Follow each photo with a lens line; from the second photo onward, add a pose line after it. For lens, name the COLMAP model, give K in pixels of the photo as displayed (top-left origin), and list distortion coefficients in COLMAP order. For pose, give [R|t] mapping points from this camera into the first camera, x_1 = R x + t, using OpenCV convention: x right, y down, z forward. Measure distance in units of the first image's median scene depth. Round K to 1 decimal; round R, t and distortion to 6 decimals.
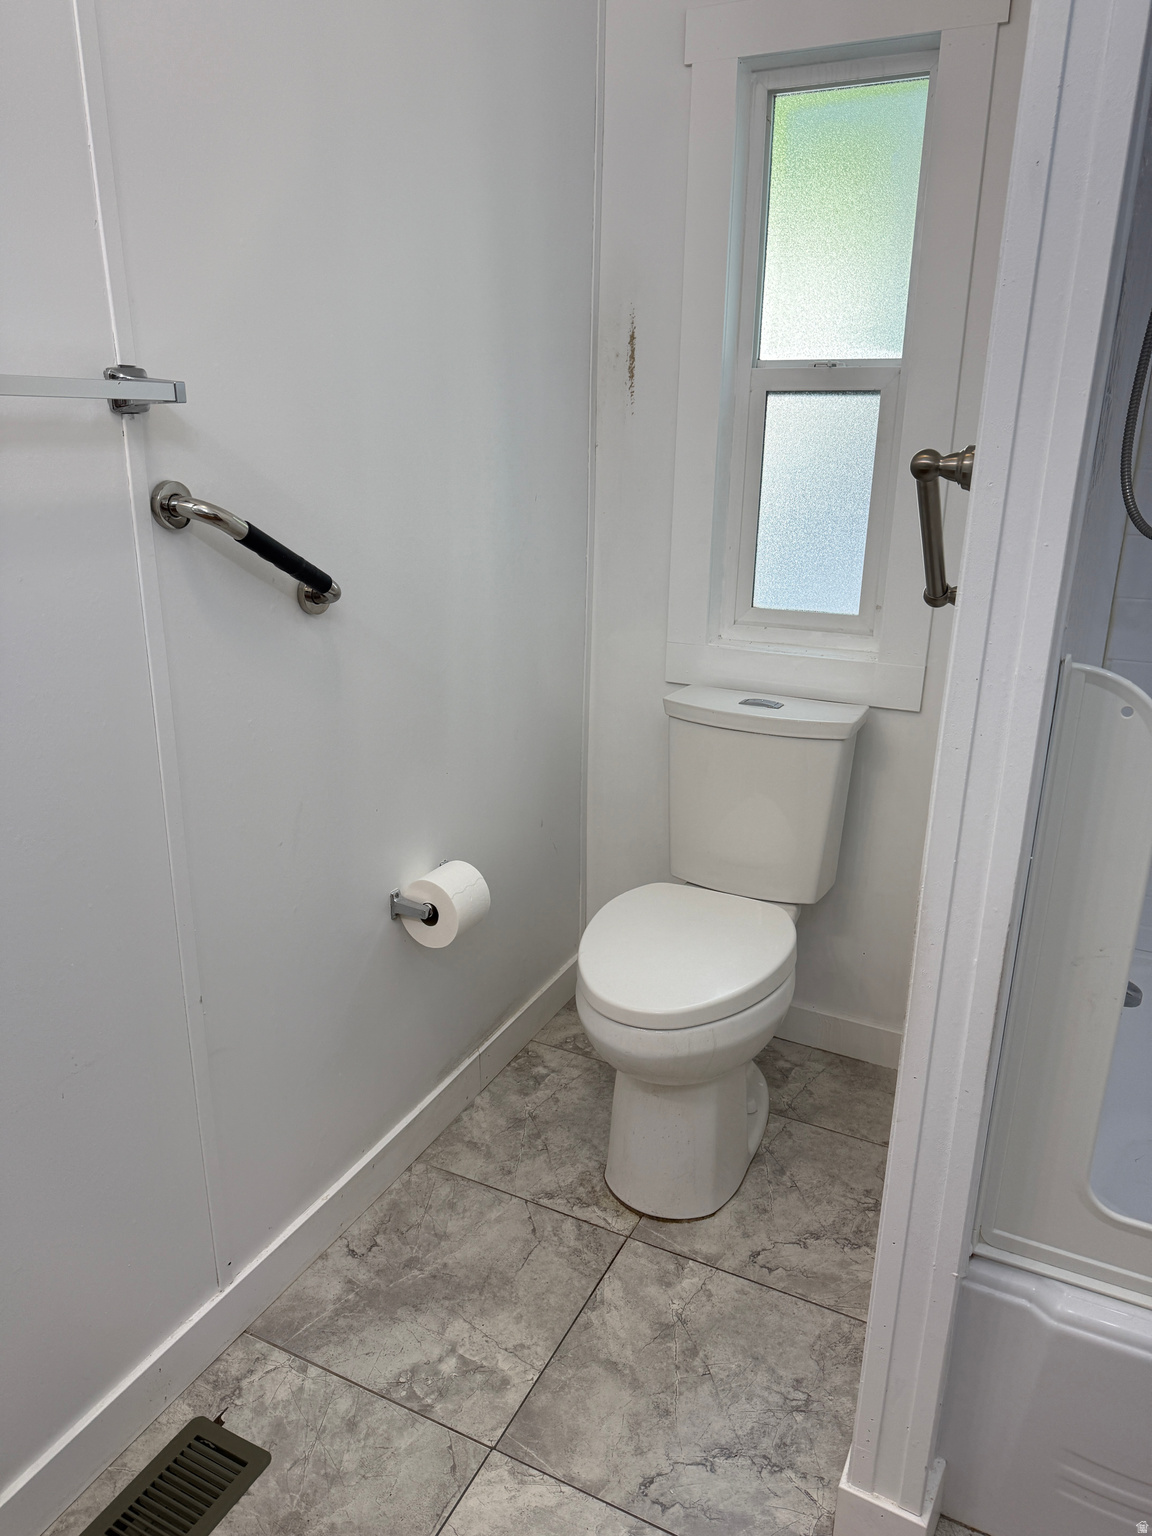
lens RADIAL K [[1086.6, 0, 588.5], [0, 1086.6, 770.9], [0, 0, 1]] dist [0.043040, -0.057832]
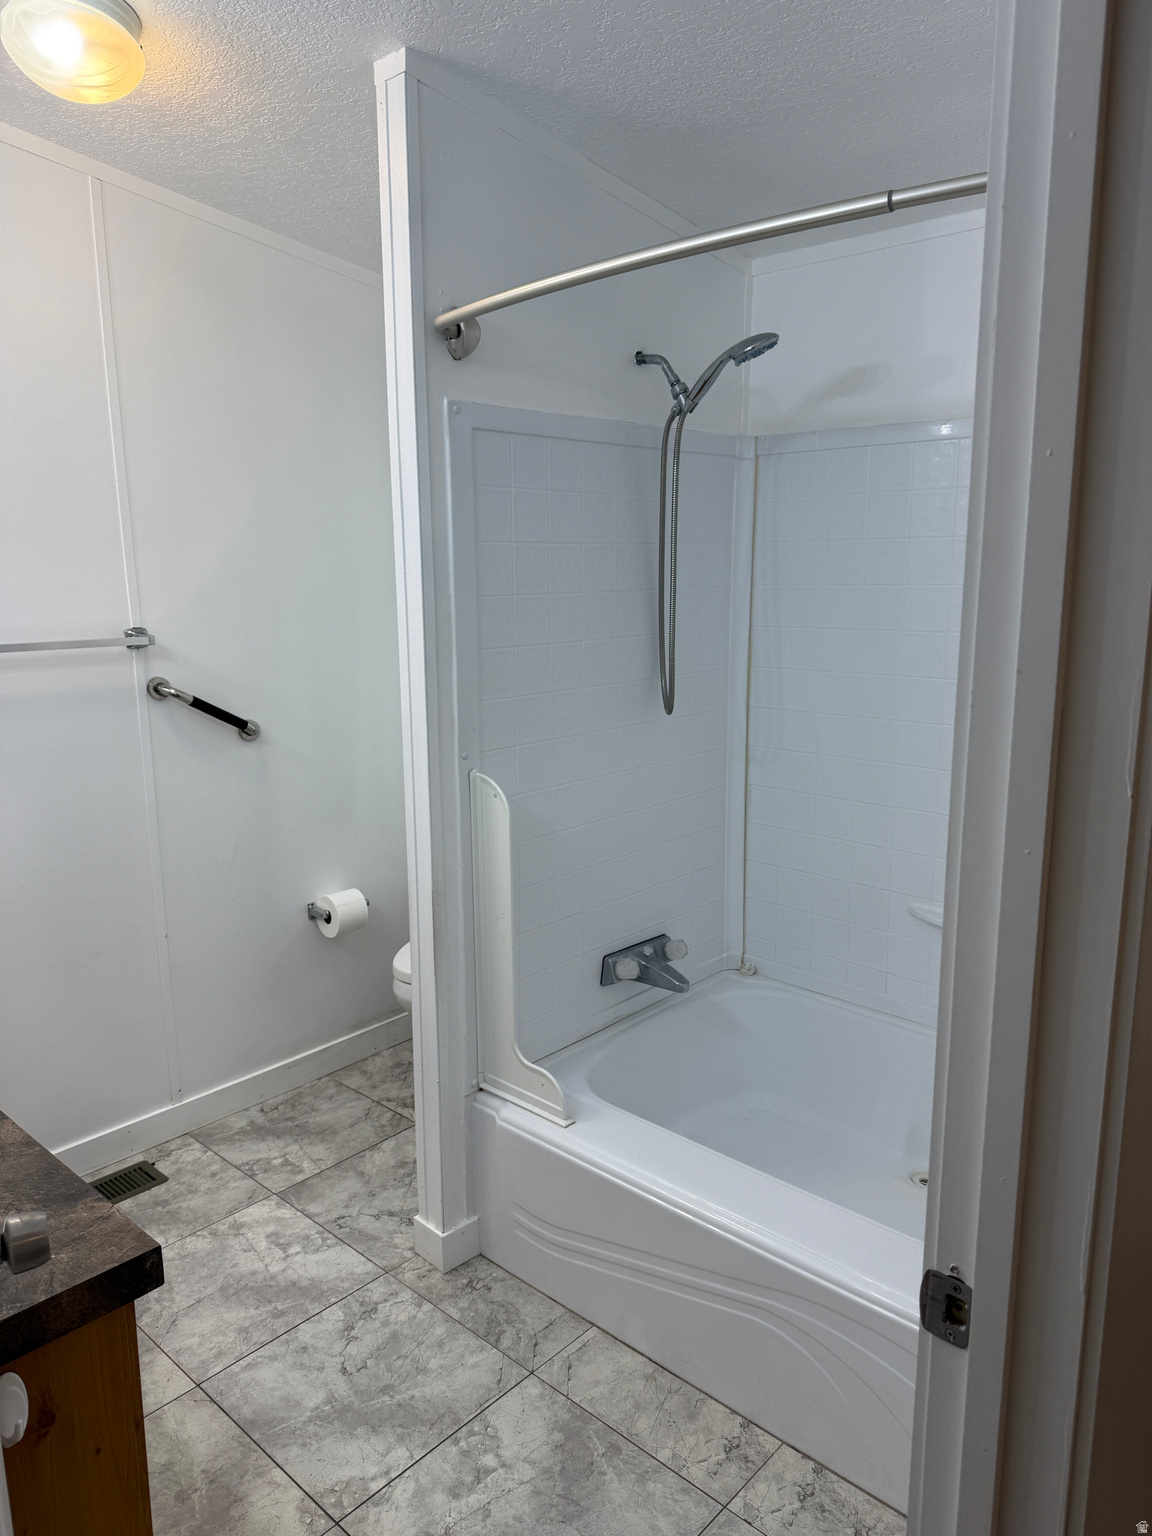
lens RADIAL K [[1086.6, 0, 560.8], [0, 1086.6, 767.1], [0, 0, 1]] dist [0.043040, -0.057832]
pose [[0.955144, 0.021917, -0.295328, 0.821128], [-0.057482, 0.992012, -0.112287, 0.082865], [0.290508, 0.124226, 0.948774, -0.627323]]
